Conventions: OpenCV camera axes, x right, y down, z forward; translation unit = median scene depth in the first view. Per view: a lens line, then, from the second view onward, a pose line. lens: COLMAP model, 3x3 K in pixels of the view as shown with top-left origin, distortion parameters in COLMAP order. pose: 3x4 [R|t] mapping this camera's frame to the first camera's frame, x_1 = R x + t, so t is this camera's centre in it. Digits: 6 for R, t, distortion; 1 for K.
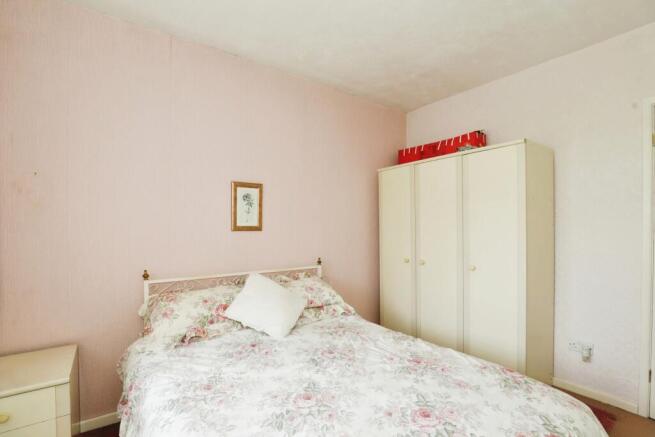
lens RADIAL K [[316.4, 0, 330.9], [0, 316.4, 234.1], [0, 0, 1]] dist [-0.003407, -0.000231]
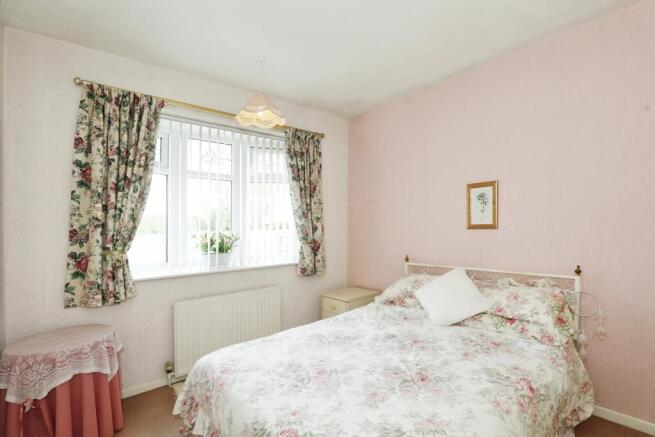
lens RADIAL K [[316.4, 0, 330.9], [0, 316.4, 234.1], [0, 0, 1]] dist [-0.003407, -0.000231]
pose [[0.025444, 0.011642, -0.999608, 0.776880], [0.000515, 0.999932, 0.011659, -0.006068], [0.999676, -0.000812, 0.025437, 0.492947]]
